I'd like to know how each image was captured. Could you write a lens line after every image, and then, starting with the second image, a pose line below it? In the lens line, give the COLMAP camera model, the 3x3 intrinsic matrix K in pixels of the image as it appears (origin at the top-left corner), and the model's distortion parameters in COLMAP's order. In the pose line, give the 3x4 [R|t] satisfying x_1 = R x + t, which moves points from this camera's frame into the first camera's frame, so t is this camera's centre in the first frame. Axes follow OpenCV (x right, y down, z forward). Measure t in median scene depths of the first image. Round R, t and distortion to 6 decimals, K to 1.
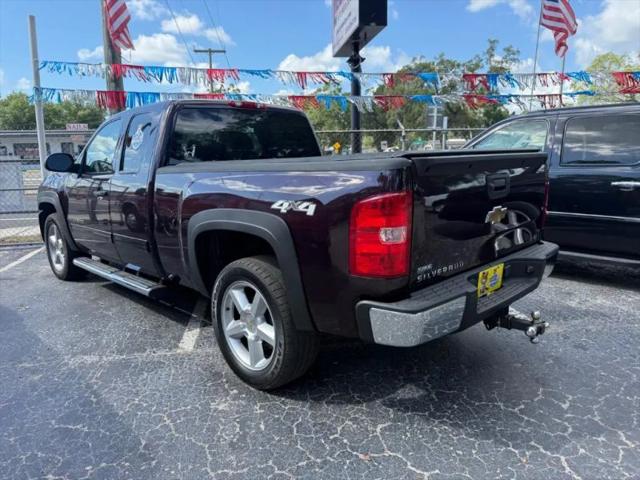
lens RADIAL K [[462.2, 0, 320.0], [0, 462.2, 240.0], [0, 0, 1]] dist [0.003607, -0.008226]
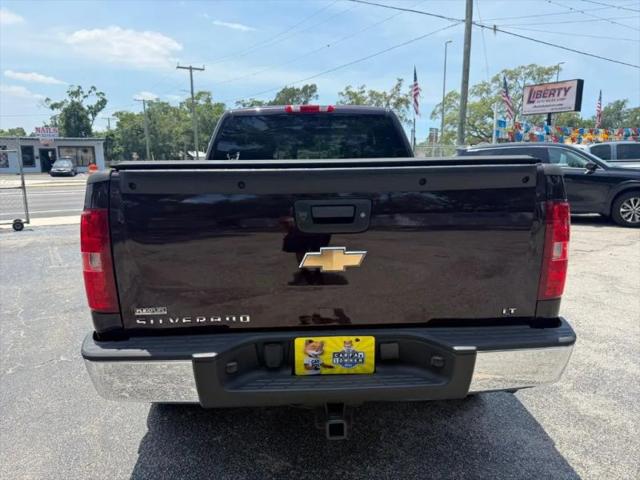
lens RADIAL K [[474.2, 0, 320.0], [0, 474.2, 240.0], [0, 0, 1]] dist [-0.043093, -0.001103]
pose [[0.742884, 0.105963, -0.660980, 0.742423], [-0.110973, 0.993224, 0.034501, -0.094375], [0.660158, 0.047721, 0.749610, 0.438366]]
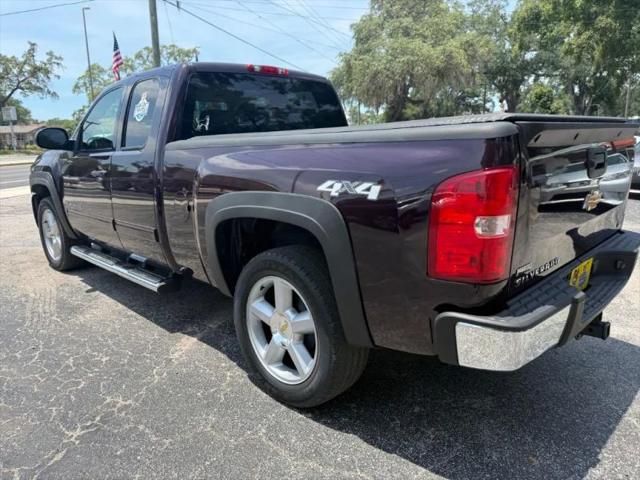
lens RADIAL K [[462.2, 0, 320.0], [0, 462.2, 240.0], [0, 0, 1]] dist [0.003607, -0.008226]
pose [[0.999998, -0.001786, -0.000543, -0.085084], [0.001806, 0.999217, 0.039532, -0.013452], [0.000472, -0.039533, 0.999218, 0.179822]]
